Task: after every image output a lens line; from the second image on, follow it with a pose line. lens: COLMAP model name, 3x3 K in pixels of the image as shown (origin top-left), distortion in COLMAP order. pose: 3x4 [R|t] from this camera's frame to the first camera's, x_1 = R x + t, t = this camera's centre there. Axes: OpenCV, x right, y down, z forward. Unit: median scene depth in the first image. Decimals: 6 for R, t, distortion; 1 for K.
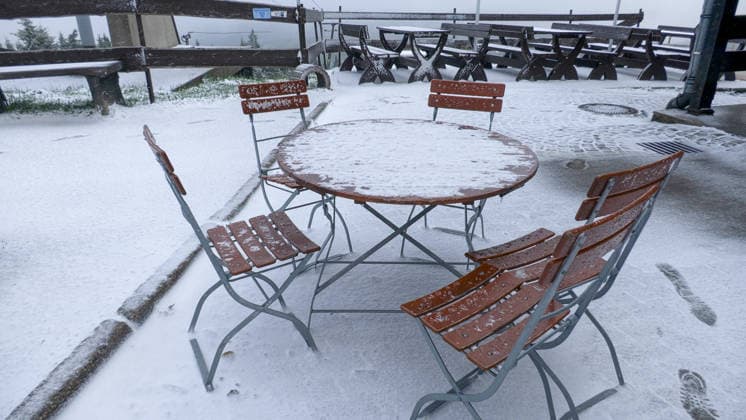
lens RADIAL K [[511.3, 0, 373.0], [0, 511.3, 210.0], [0, 0, 1]] dist [-0.002678, -0.001937]
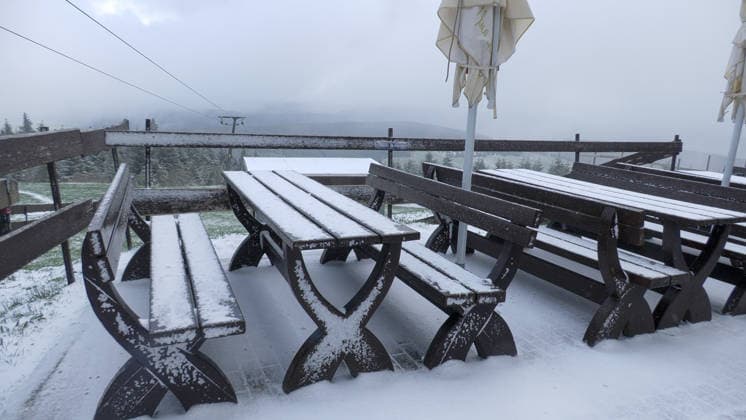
lens RADIAL K [[511.3, 0, 373.0], [0, 511.3, 210.0], [0, 0, 1]] dist [-0.002678, -0.001937]
pose [[0.984637, 0.002009, 0.174604, 0.051520], [0.027593, 0.985580, -0.166944, -0.227711], [-0.172422, 0.169197, 0.970383, 0.513729]]
